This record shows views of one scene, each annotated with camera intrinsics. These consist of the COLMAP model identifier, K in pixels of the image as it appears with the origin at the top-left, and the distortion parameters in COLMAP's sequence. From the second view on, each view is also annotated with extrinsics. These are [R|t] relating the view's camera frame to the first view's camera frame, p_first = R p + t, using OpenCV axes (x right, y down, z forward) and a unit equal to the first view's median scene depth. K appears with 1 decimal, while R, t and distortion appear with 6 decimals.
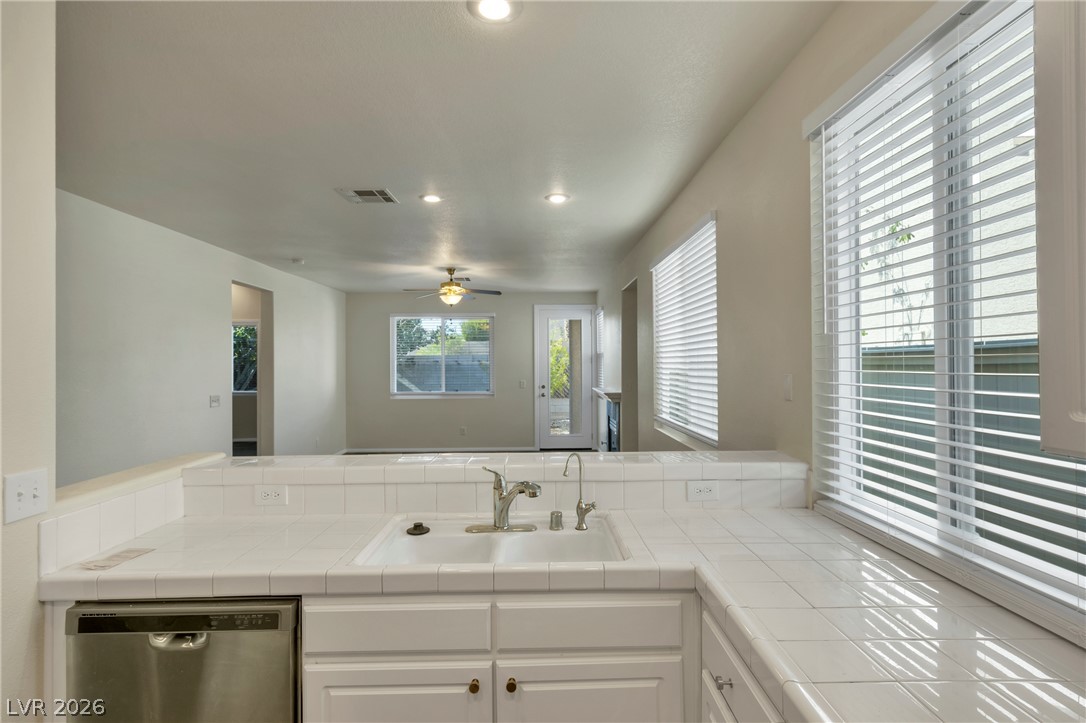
lens RADIAL K [[561.3, 0, 552.1], [0, 561.3, 360.3], [0, 0, 1]] dist [0.009079, -0.001291]
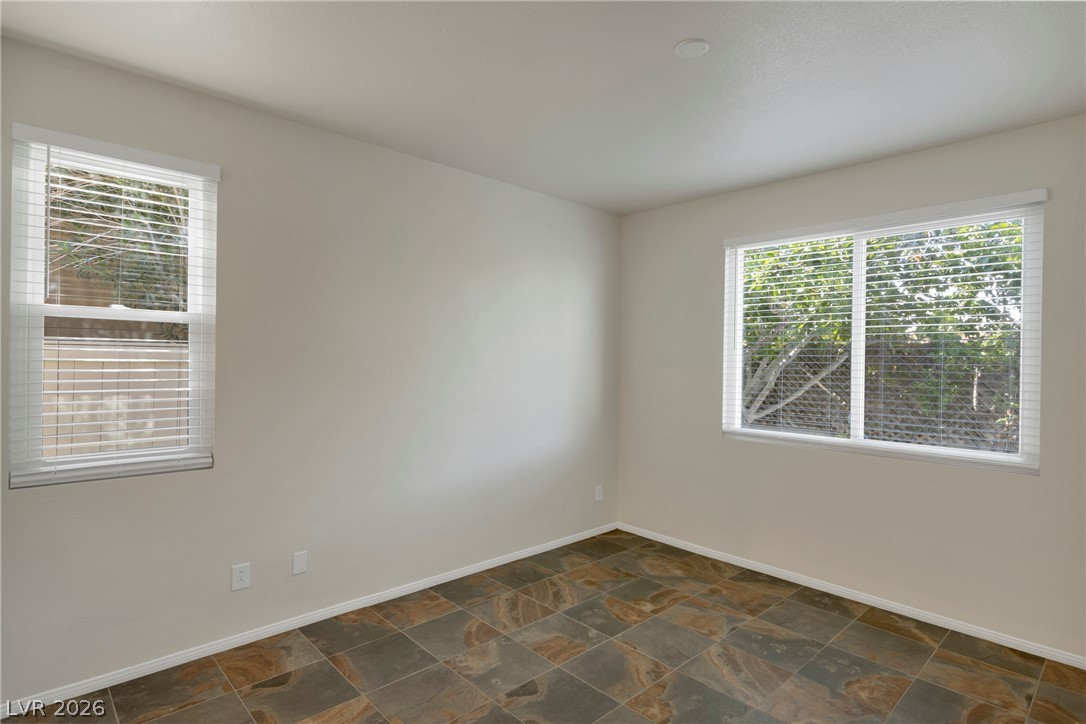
lens RADIAL K [[561.3, 0, 543.6], [0, 561.3, 360.8], [0, 0, 1]] dist [0.009079, -0.001291]
pose [[0.661208, 0.008017, -0.750160, -0.331678], [-0.007741, 0.999963, 0.003863, 0.010119], [0.750163, 0.003253, 0.661245, 0.579308]]
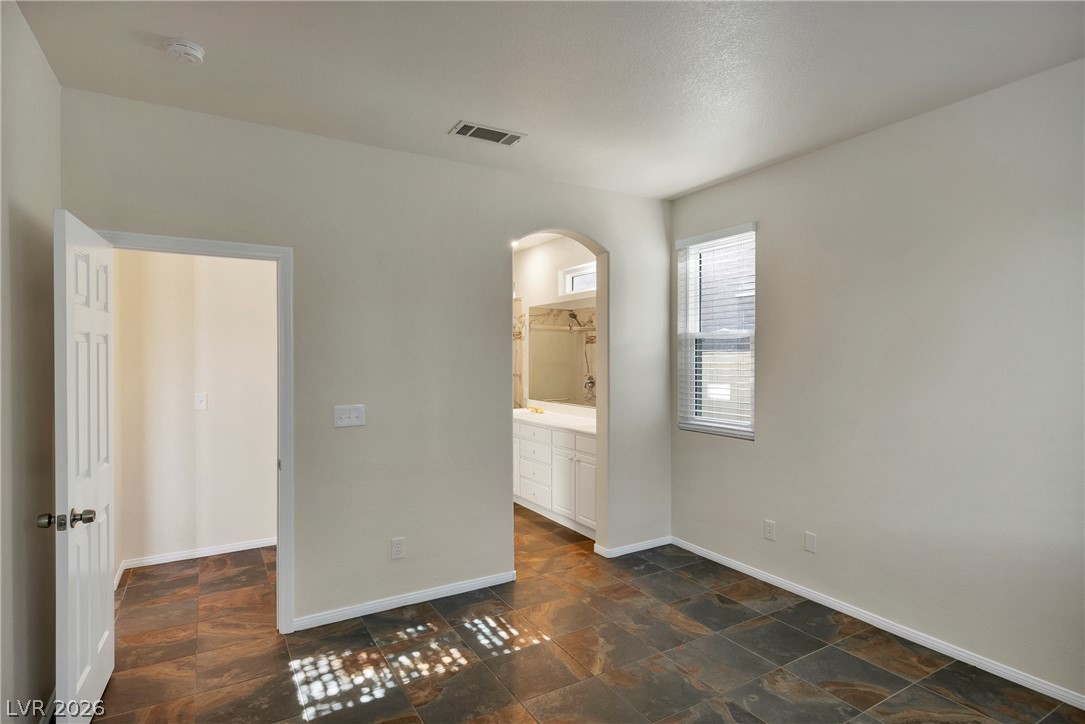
lens RADIAL K [[560.8, 0, 542.6], [0, 560.8, 358.7], [0, 0, 1]] dist [0.009079, -0.001291]
pose [[-0.872760, 0.004758, -0.488127, -0.342181], [0.005064, 0.999987, 0.000693, 0.006691], [0.488124, -0.001867, -0.872772, 1.225667]]
